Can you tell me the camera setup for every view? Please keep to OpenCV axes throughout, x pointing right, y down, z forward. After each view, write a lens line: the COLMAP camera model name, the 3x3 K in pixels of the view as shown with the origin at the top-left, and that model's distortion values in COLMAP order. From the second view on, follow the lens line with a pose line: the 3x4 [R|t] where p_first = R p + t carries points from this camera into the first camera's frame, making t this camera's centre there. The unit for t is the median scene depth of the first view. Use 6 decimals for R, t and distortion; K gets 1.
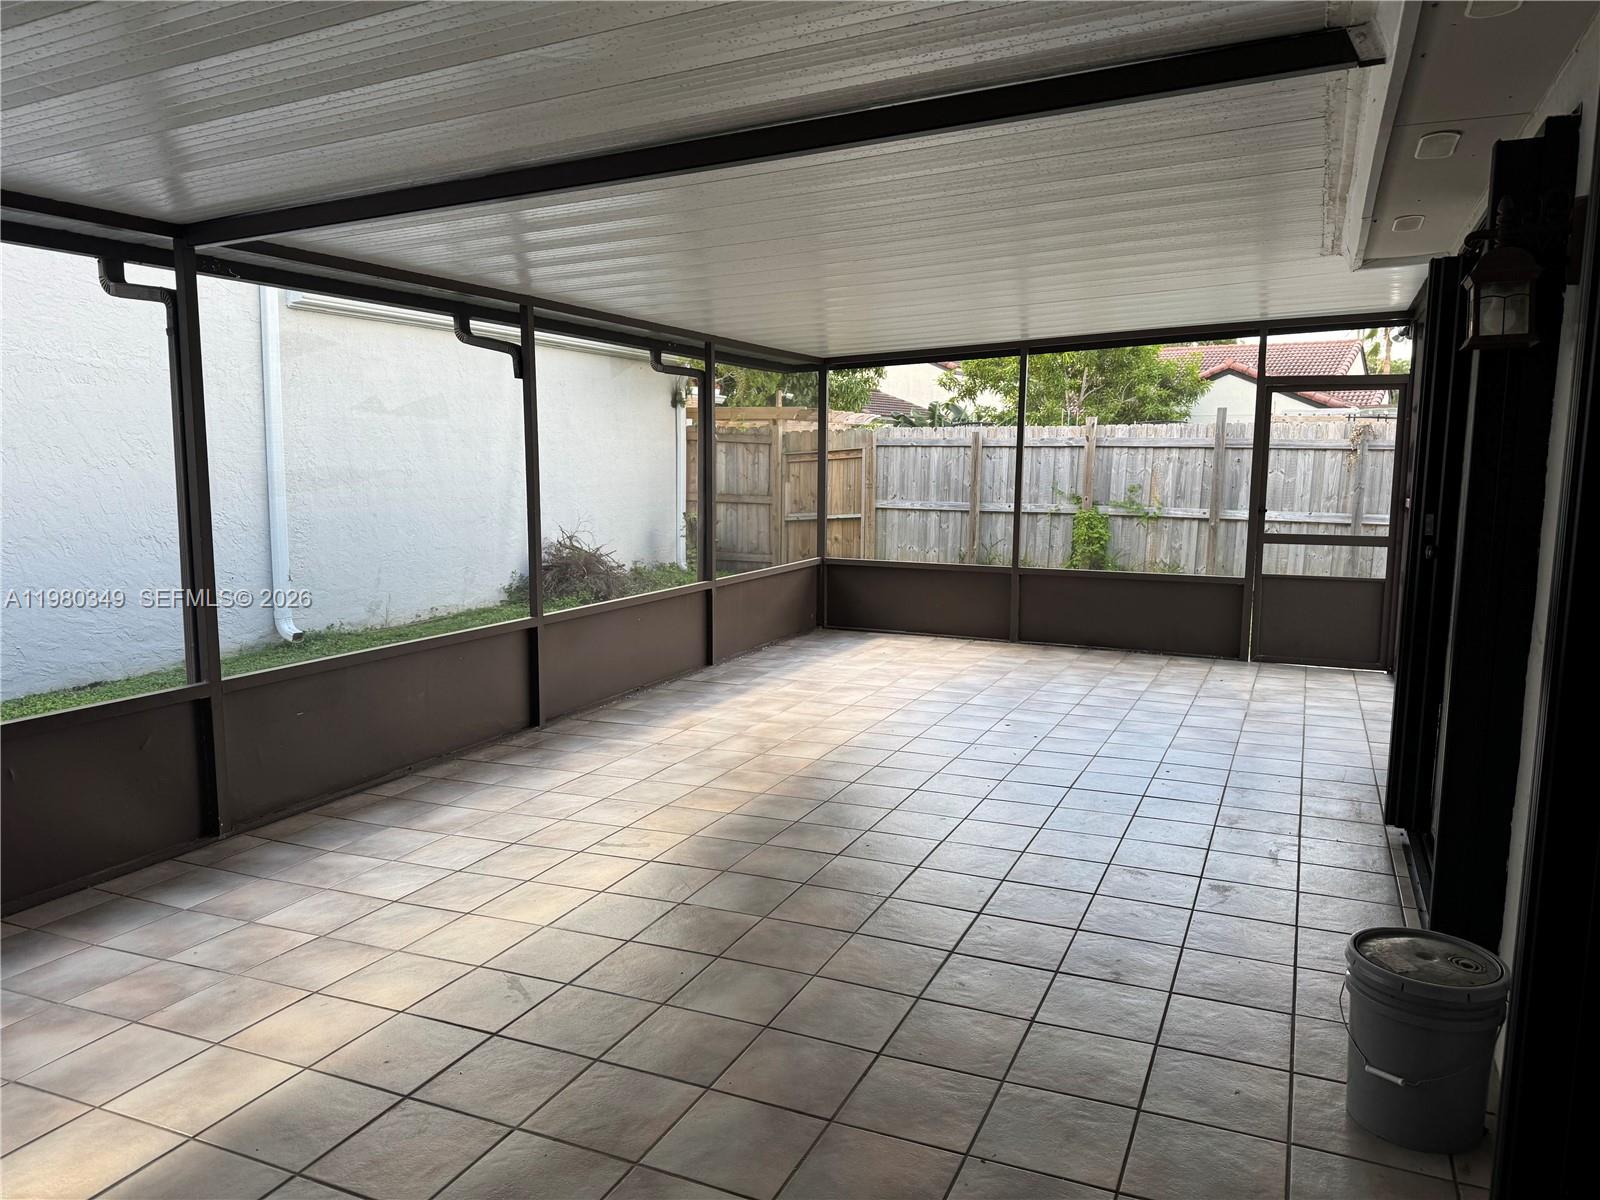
lens RADIAL K [[1117.6, 0, 800.0], [0, 1117.6, 600.2], [0, 0, 1]] dist [0.008550, 0.000730]
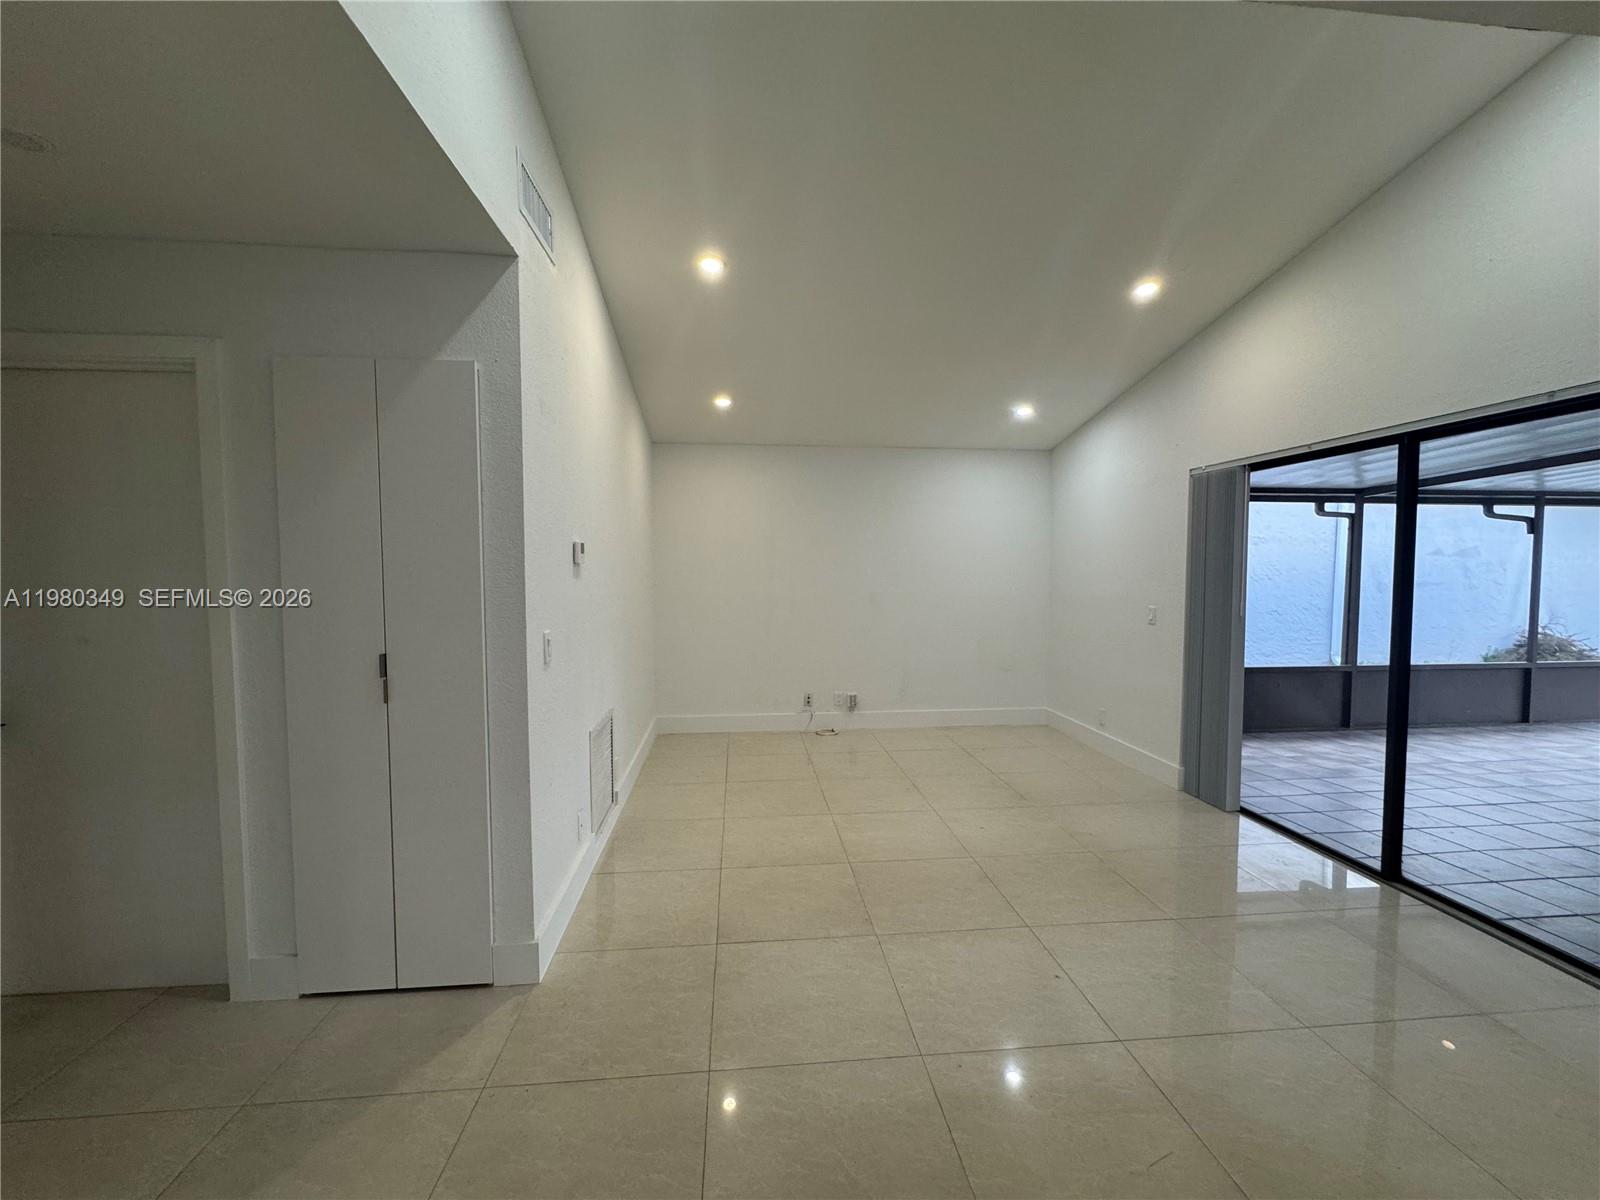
lens RADIAL K [[644.0, 0, 801.9], [0, 644.0, 616.2], [0, 0, 1]] dist [-0.004285, -0.000219]
pose [[0.511228, 0.041811, -0.858428, 0.051019], [-0.103115, 0.994585, -0.012967, 0.078791], [0.853237, 0.095146, 0.512771, -0.583432]]
